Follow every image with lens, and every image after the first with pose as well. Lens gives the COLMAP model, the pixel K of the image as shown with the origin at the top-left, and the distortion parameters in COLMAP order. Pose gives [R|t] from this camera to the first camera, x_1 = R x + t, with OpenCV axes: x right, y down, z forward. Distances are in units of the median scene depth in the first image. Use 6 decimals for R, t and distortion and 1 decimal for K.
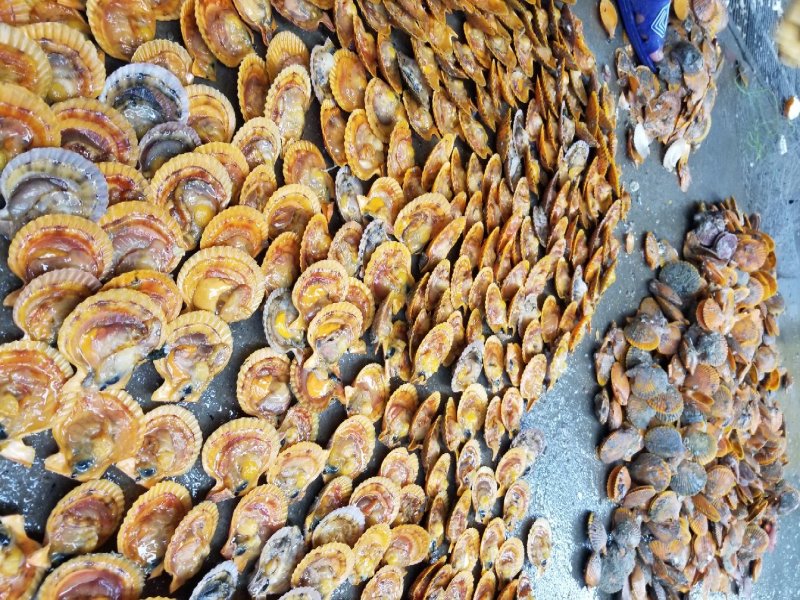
lens RADIAL K [[656.7, 0, 401.2], [0, 656.7, 301.4], [0, 0, 1]] dist [0.029284, -0.108852]
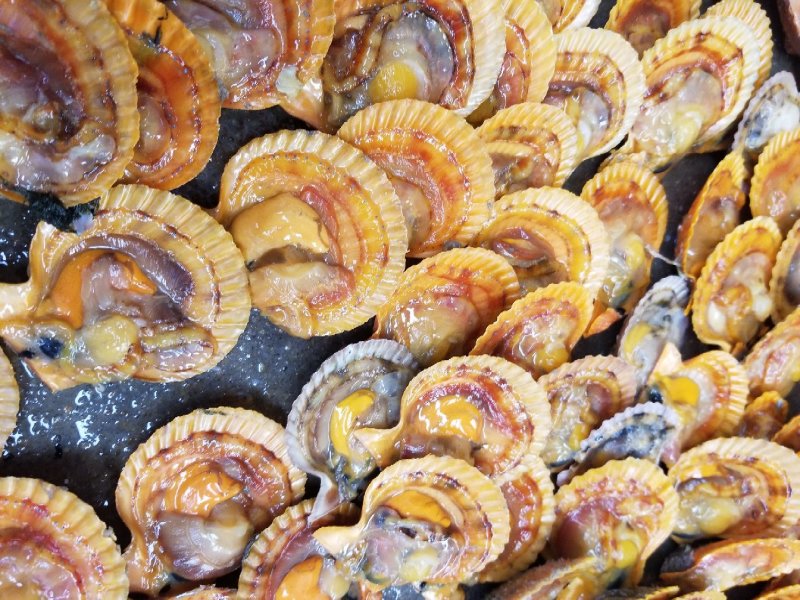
lens RADIAL K [[656.7, 0, 407.0], [0, 656.7, 304.0], [0, 0, 1]] dist [0.029284, -0.108852]
pose [[0.700299, 0.603396, -0.381438, -0.039045], [-0.697884, 0.691080, -0.188060, 0.038717], [0.150129, 0.397898, 0.905063, 0.590619]]
